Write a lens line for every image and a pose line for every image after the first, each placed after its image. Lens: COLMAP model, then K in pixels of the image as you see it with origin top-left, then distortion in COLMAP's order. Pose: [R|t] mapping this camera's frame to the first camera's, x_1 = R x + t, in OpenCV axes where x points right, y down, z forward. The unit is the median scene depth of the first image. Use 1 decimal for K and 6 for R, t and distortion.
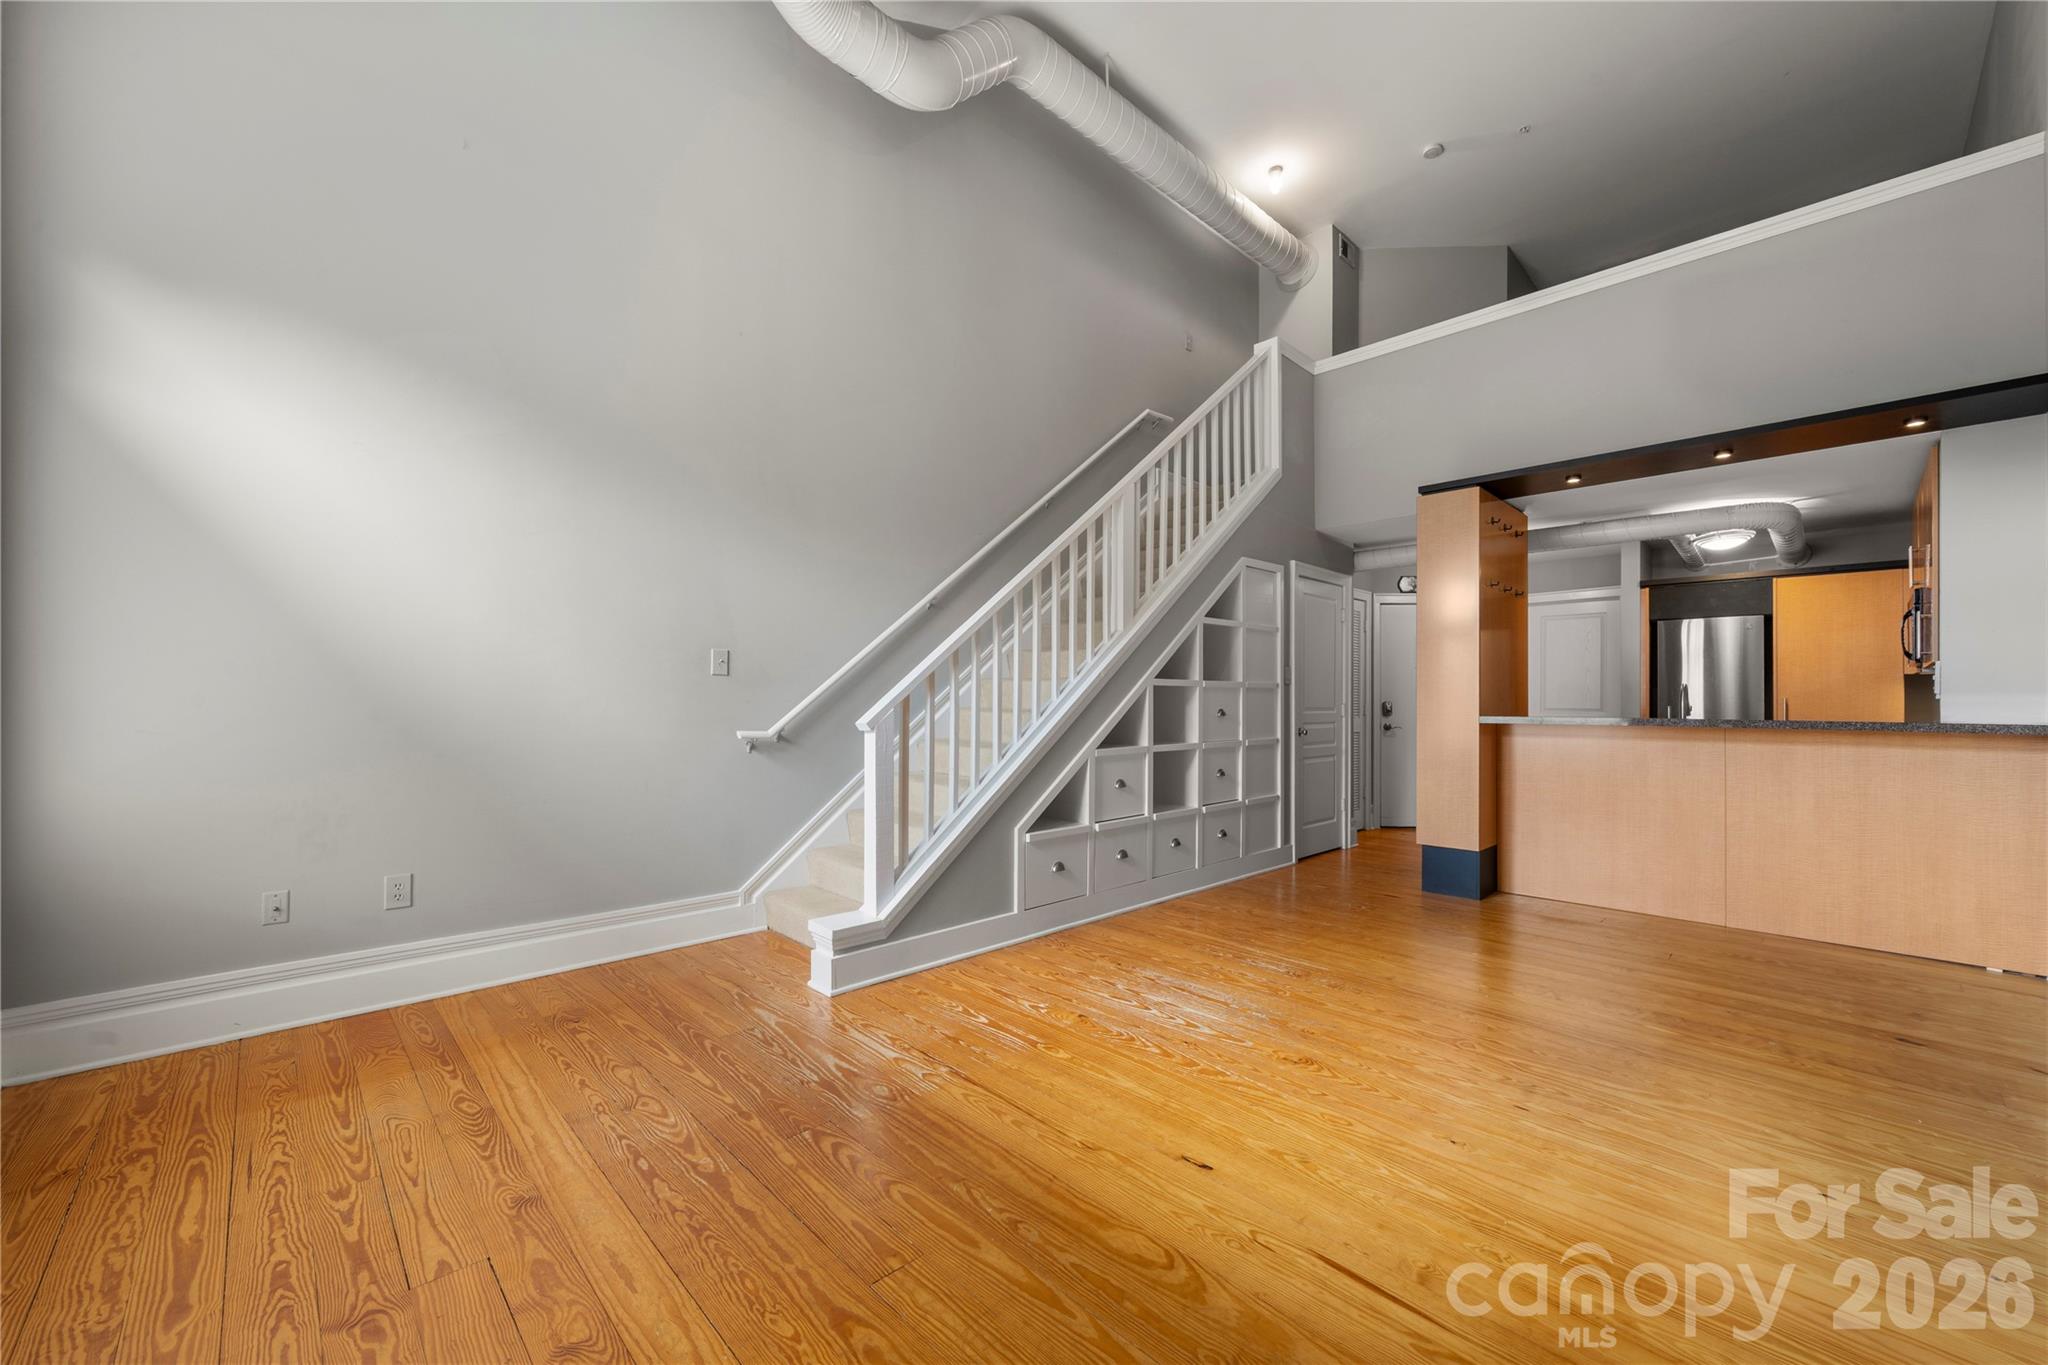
lens RADIAL K [[788.3, 0, 1021.2], [0, 788.3, 692.5], [0, 0, 1]] dist [0.000397, 0.000085]
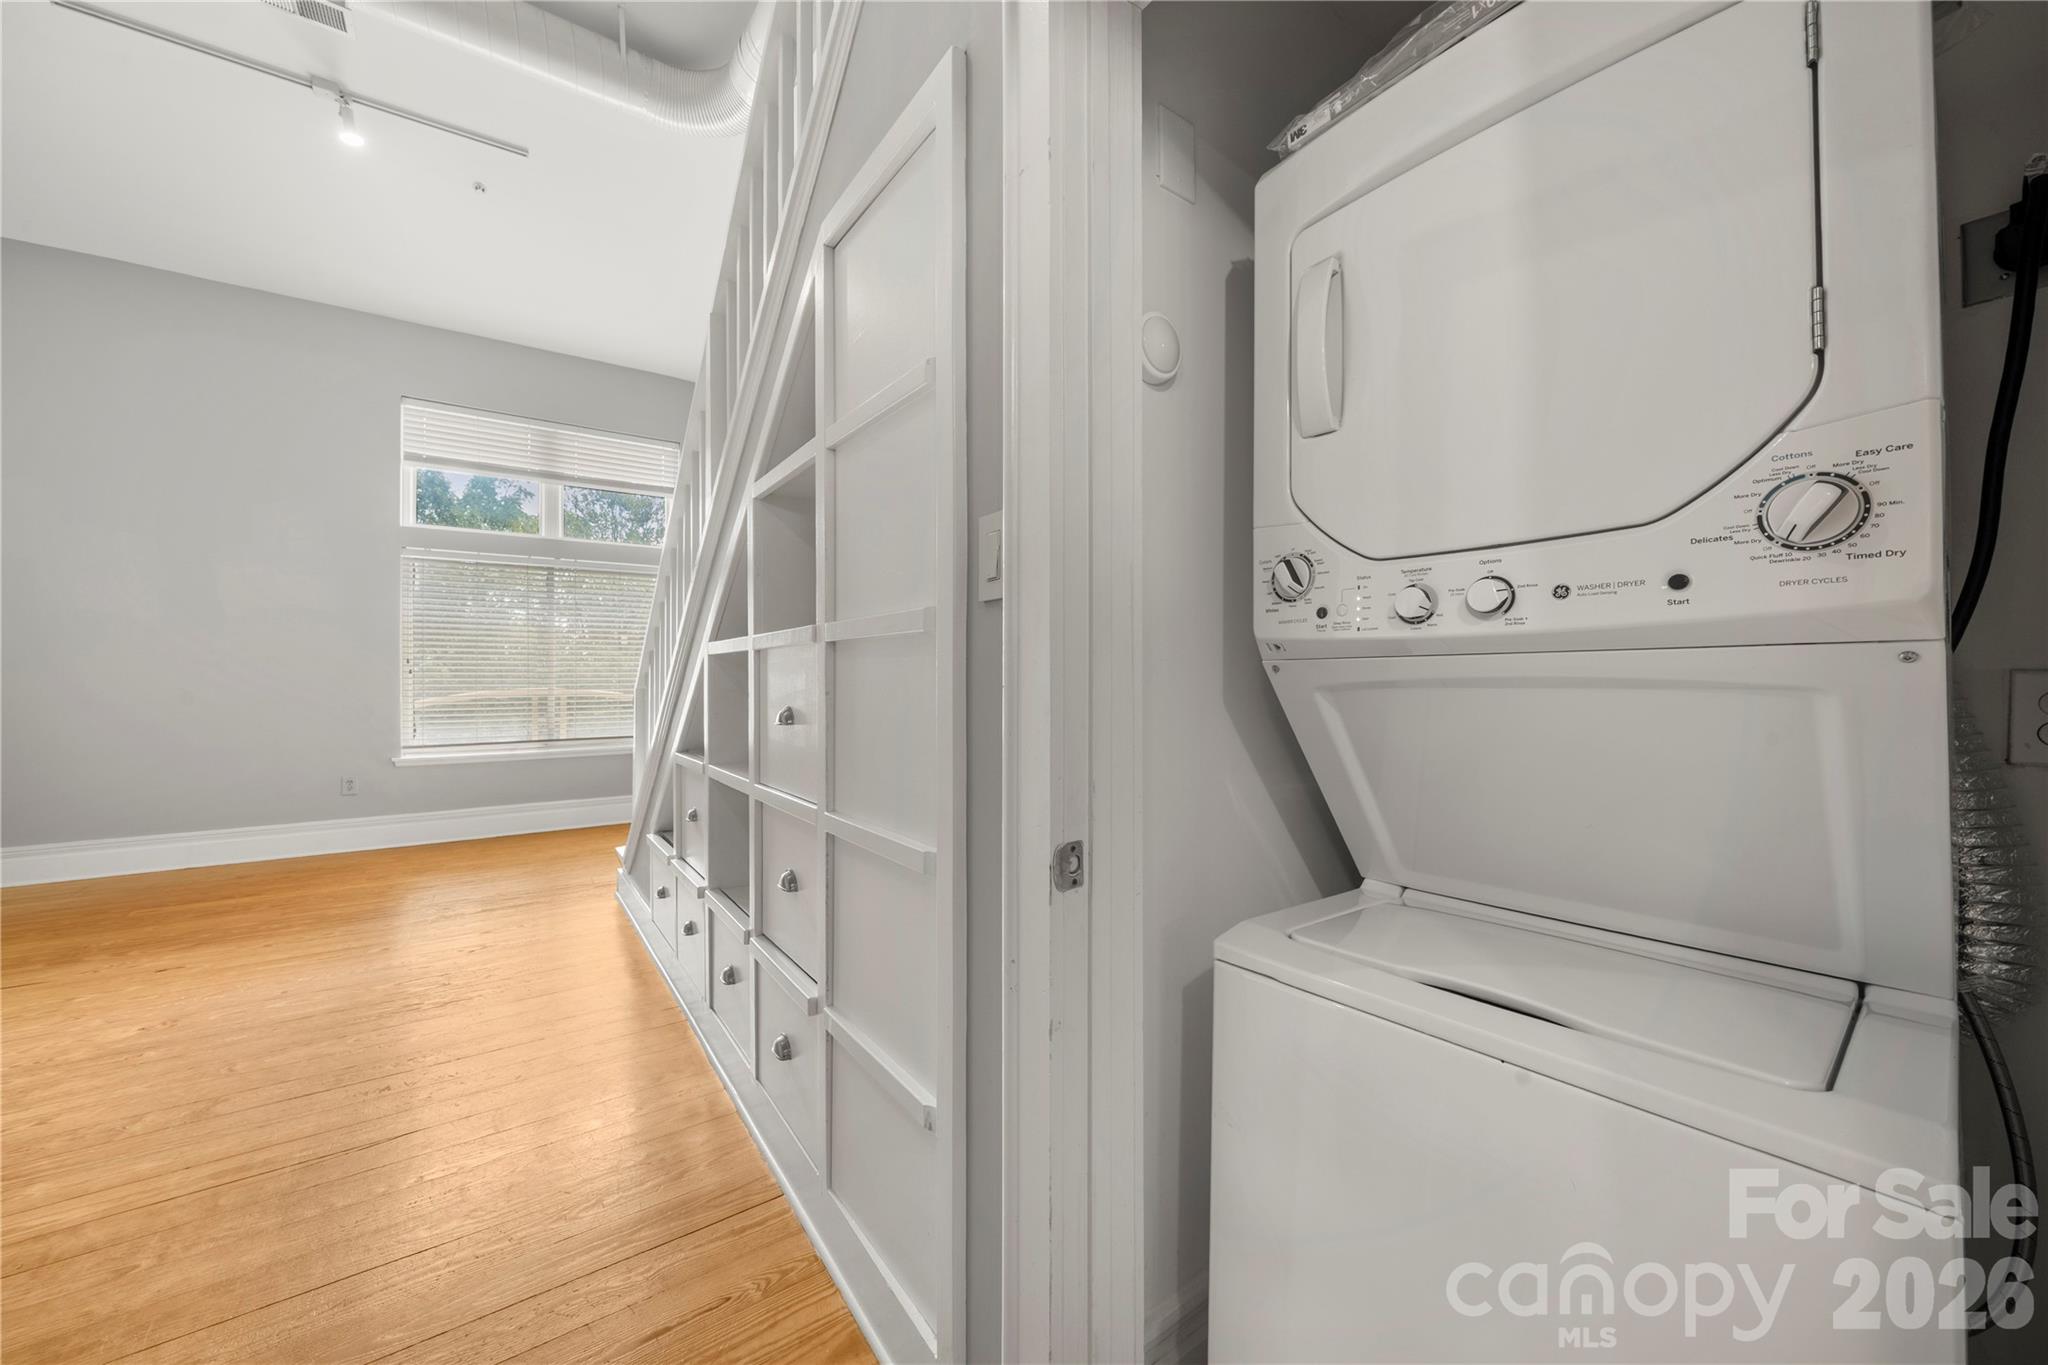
lens RADIAL K [[738.0, 0, 1019.5], [0, 738.0, 672.6], [0, 0, 1]] dist [-0.002164, -0.000225]
pose [[-0.138089, -0.007034, -0.990395, 0.874295], [0.013516, 0.999868, -0.008986, 0.013566], [0.990328, -0.014627, -0.137976, 1.740562]]
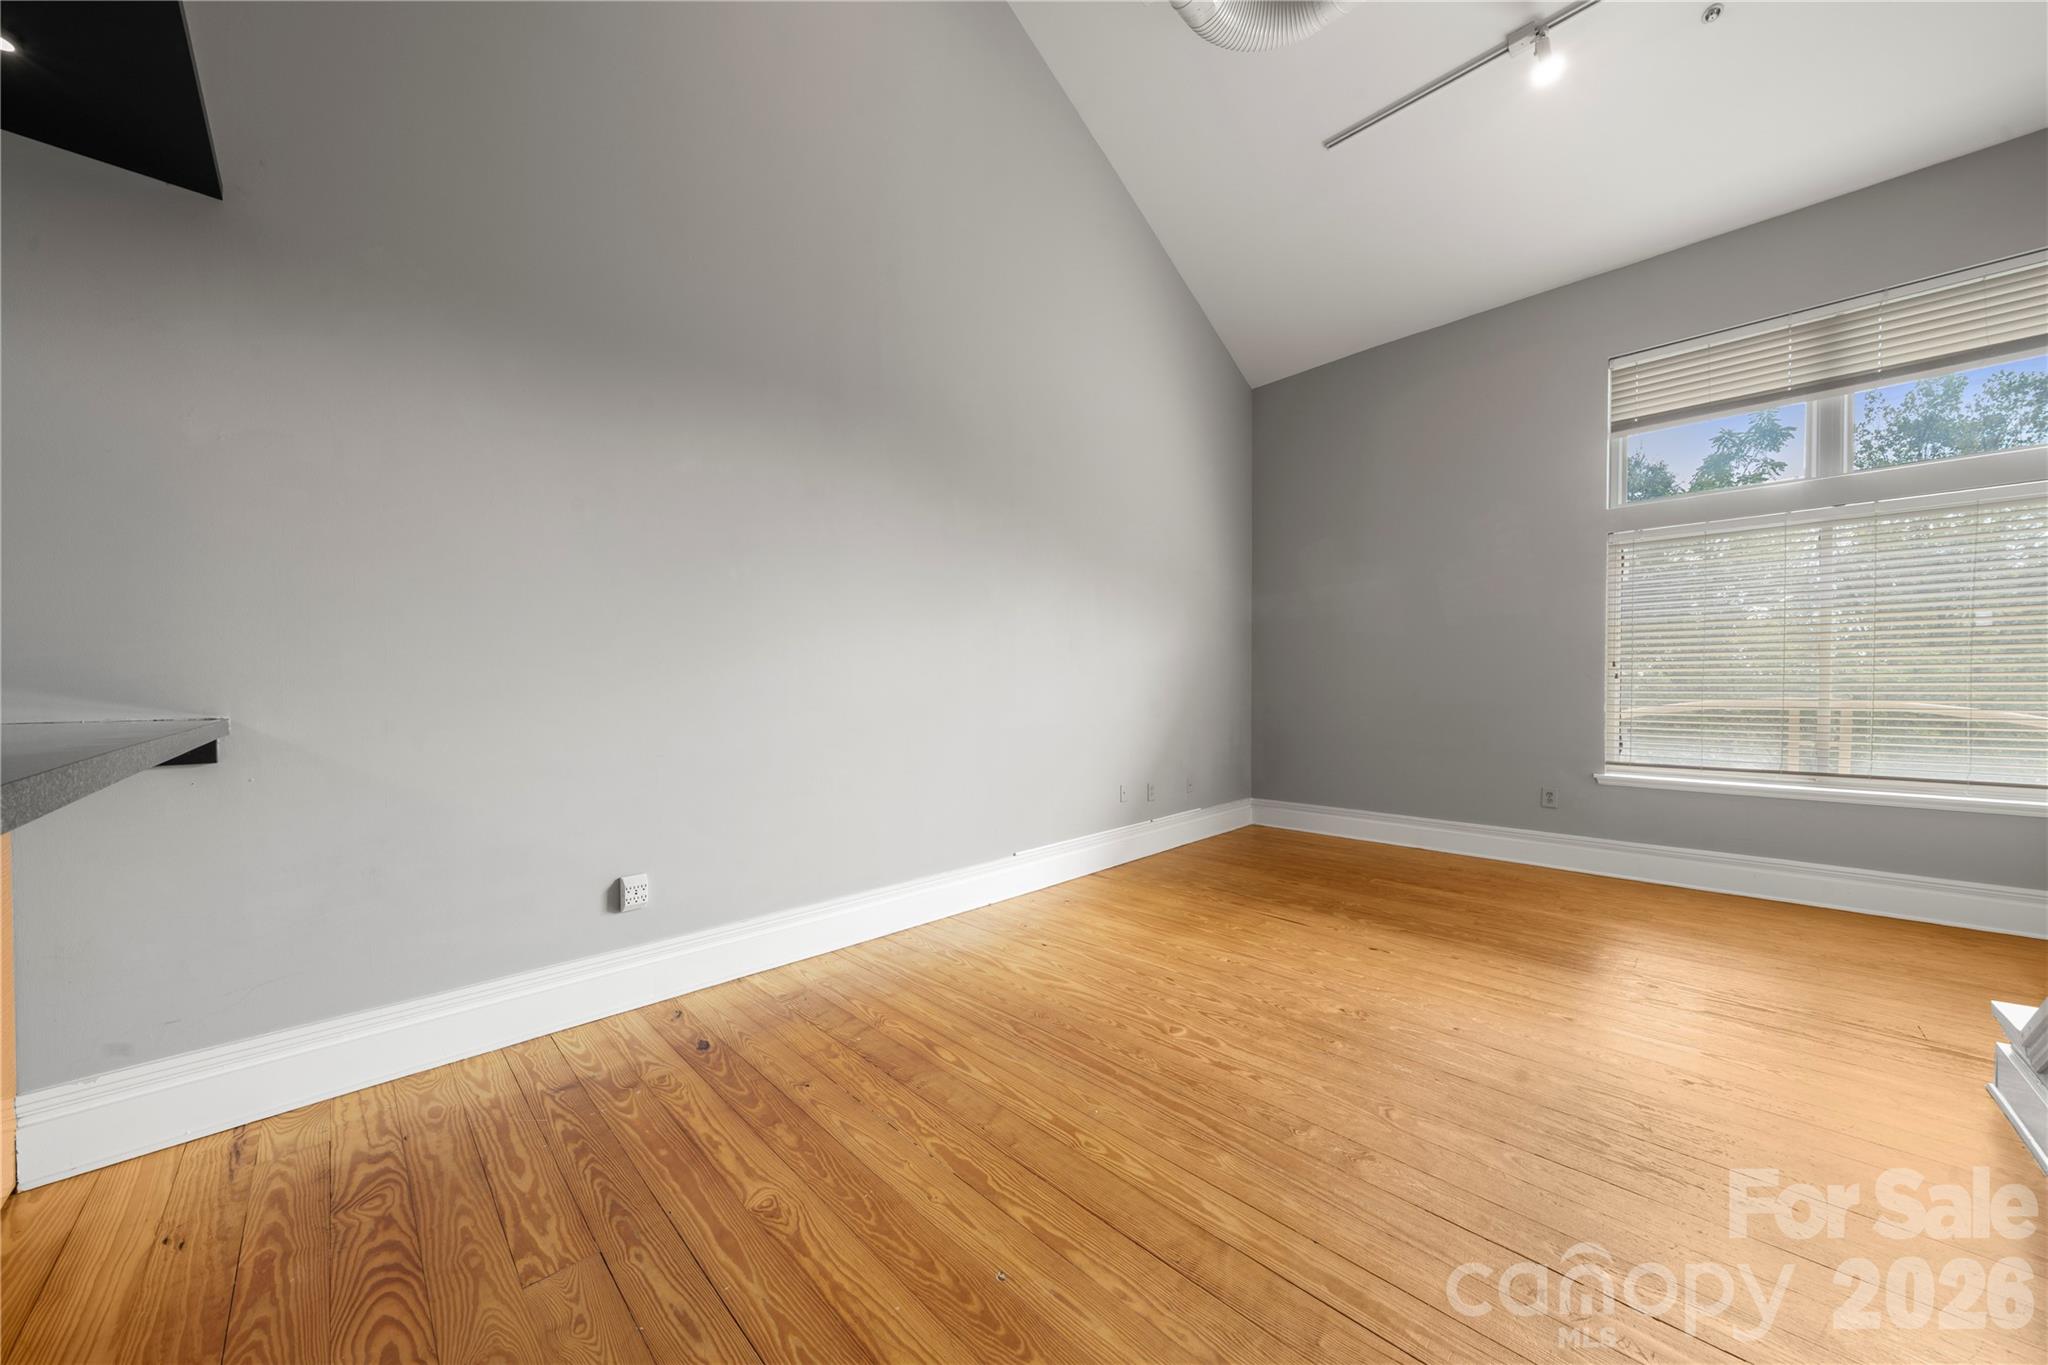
lens RADIAL K [[698.9, 0, 1022.2], [0, 698.9, 695.4], [0, 0, 1]] dist [-0.001736, -0.000178]
pose [[-0.999698, -0.003080, -0.024391, 0.624258], [-0.003070, 0.999995, -0.000457, 0.019742], [0.024392, -0.000382, -0.999702, 1.497253]]
